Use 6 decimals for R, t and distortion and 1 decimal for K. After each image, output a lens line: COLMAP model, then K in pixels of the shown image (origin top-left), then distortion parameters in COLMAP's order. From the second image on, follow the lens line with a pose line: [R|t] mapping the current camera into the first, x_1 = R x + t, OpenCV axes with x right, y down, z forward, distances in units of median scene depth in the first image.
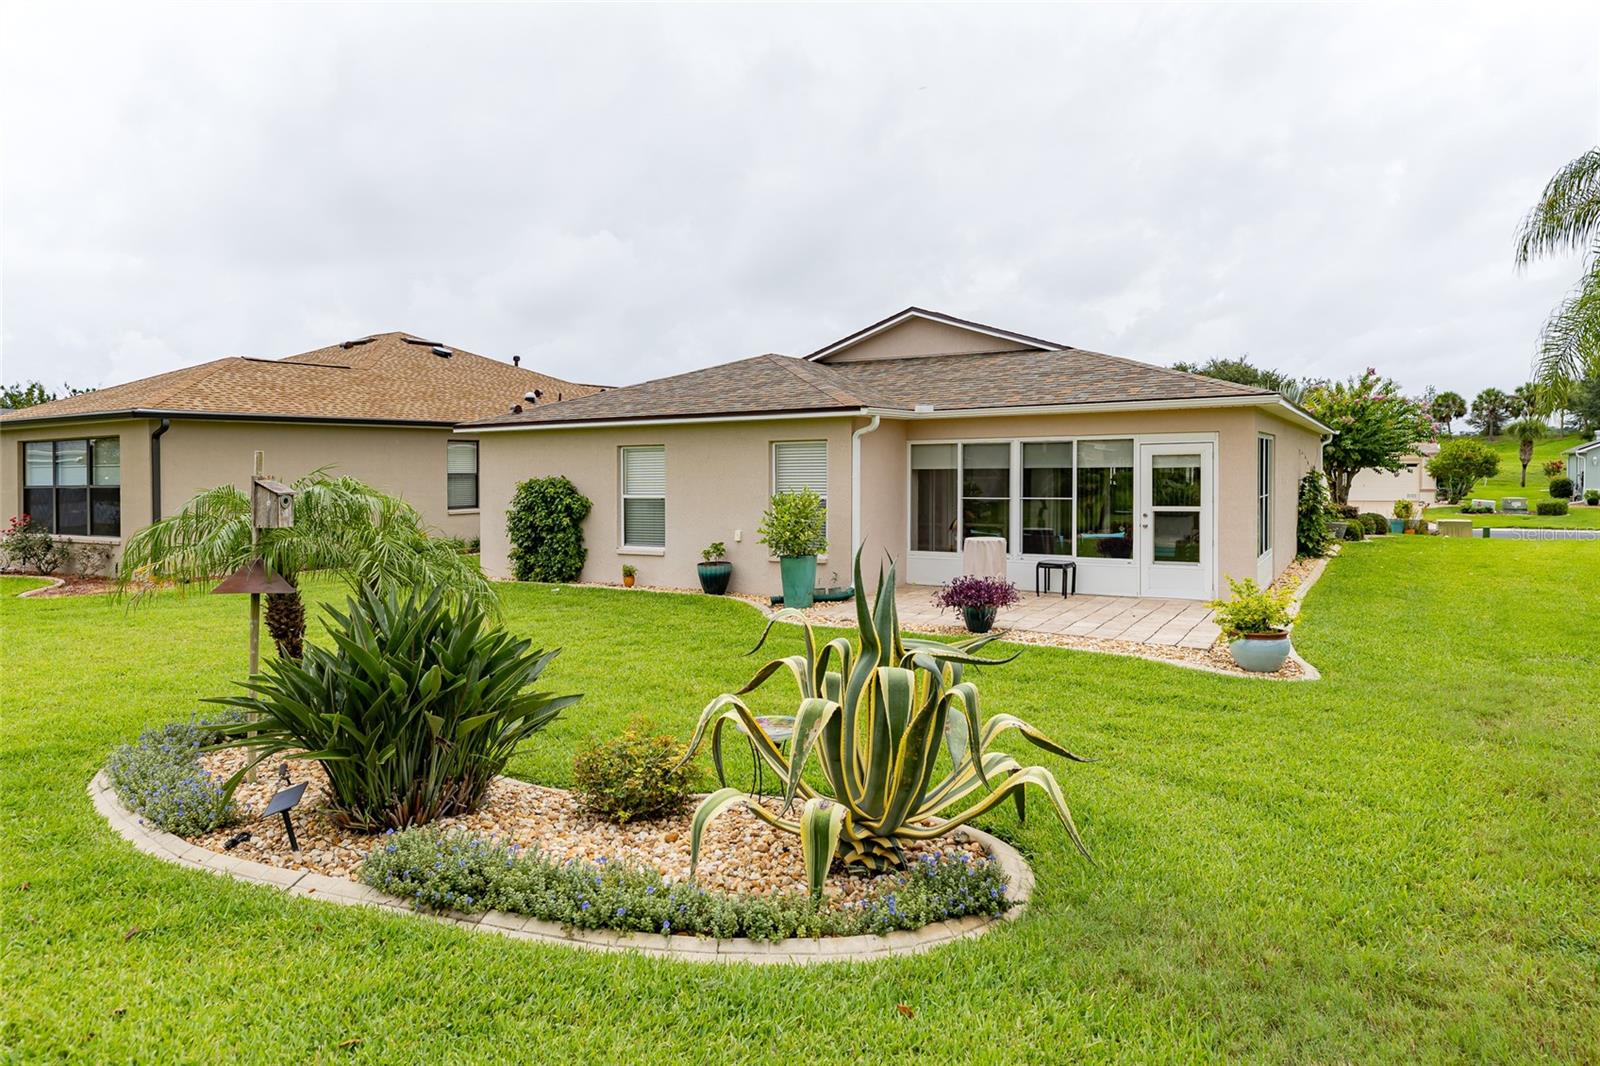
lens RADIAL K [[963.8, 0, 799.6], [0, 963.8, 438.3], [0, 0, 1]] dist [-0.002662, -0.000244]
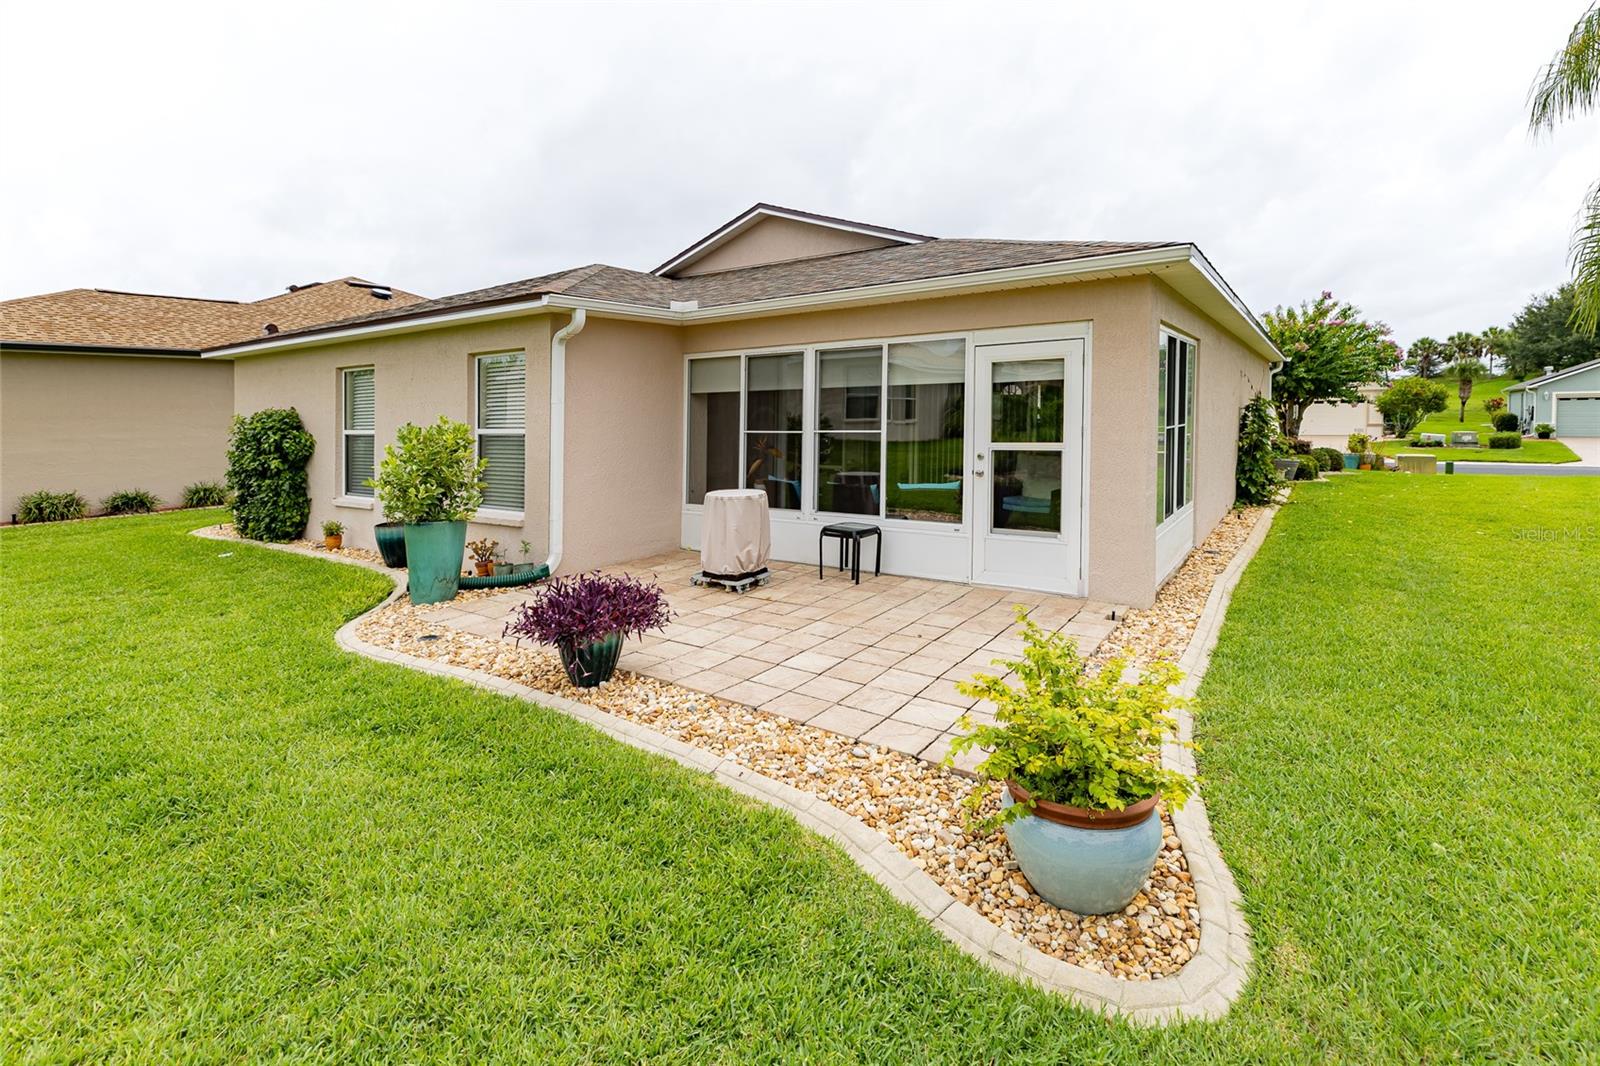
lens RADIAL K [[752.0, 0, 802.7], [0, 752.0, 418.3], [0, 0, 1]] dist [-0.000770, 0.000044]
pose [[0.998103, -0.006189, -0.061251, 0.223090], [0.008546, 0.999229, 0.038307, 0.028227], [0.060967, -0.038758, 0.997387, 0.406808]]
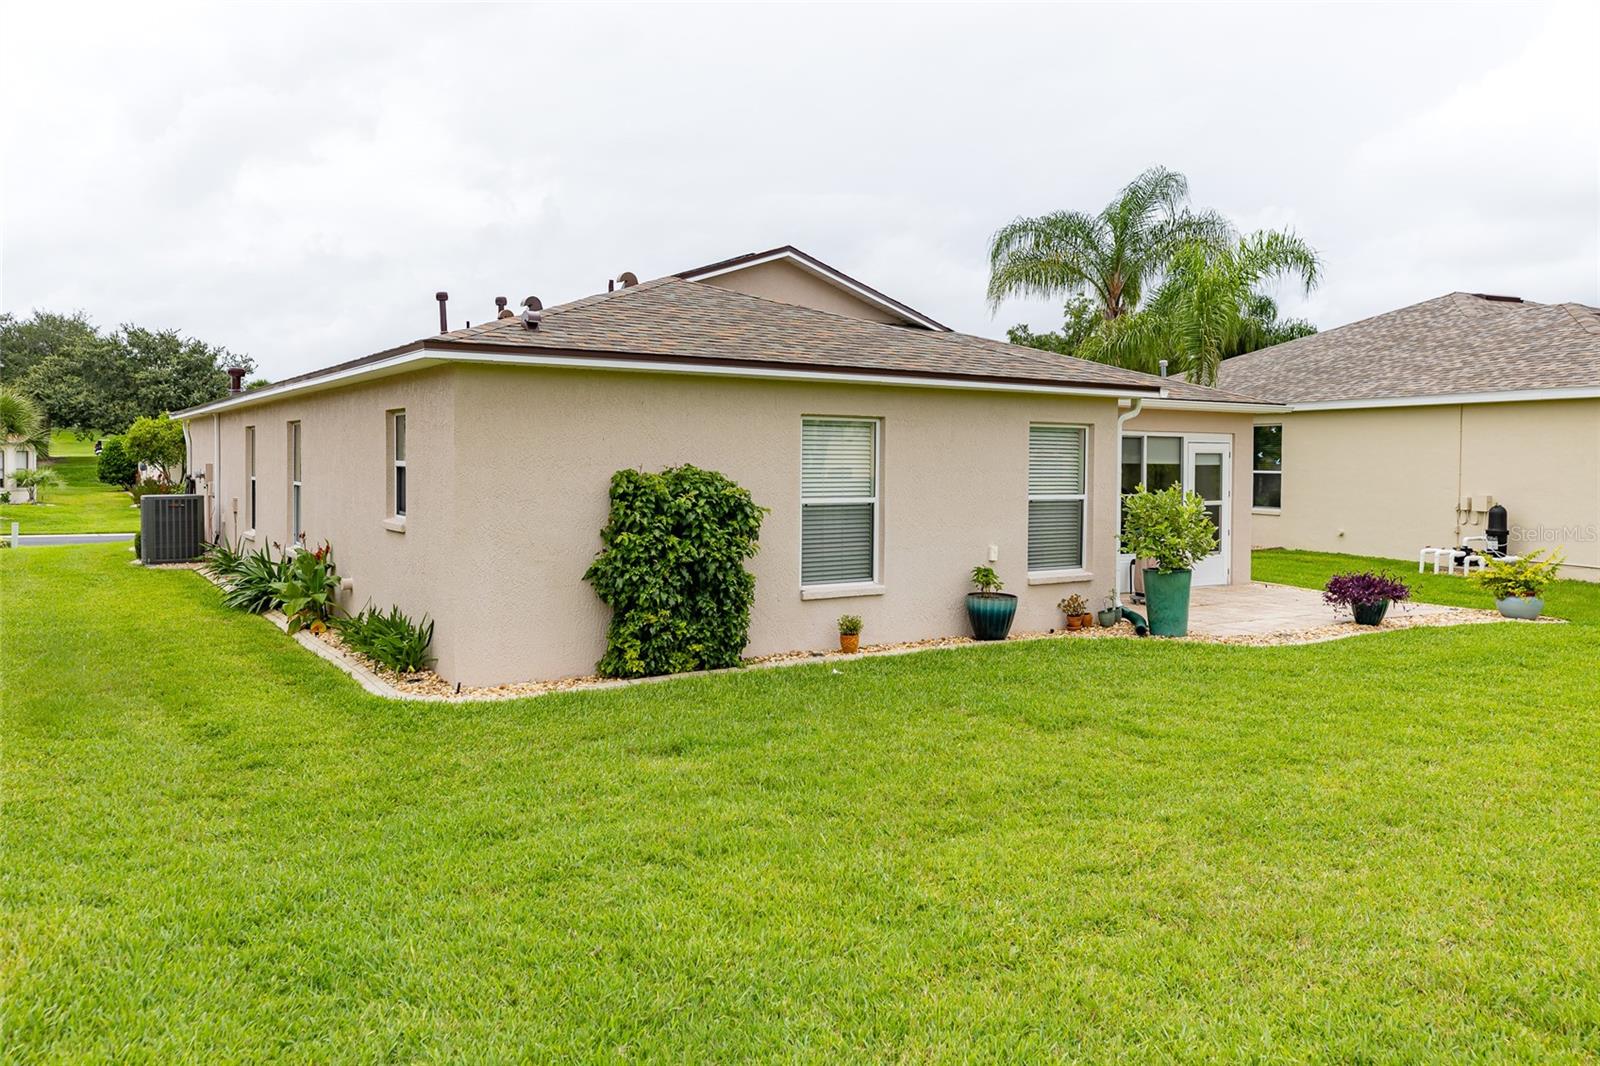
lens RADIAL K [[1156.9, 0, 799.7], [0, 1156.9, 494.6], [0, 0, 1]] dist [0.000957, -0.000135]
pose [[0.437735, -0.011192, 0.899035, -0.800114], [-0.039979, 0.998691, 0.031898, 0.033041], [-0.898215, -0.049905, 0.436714, 0.683561]]
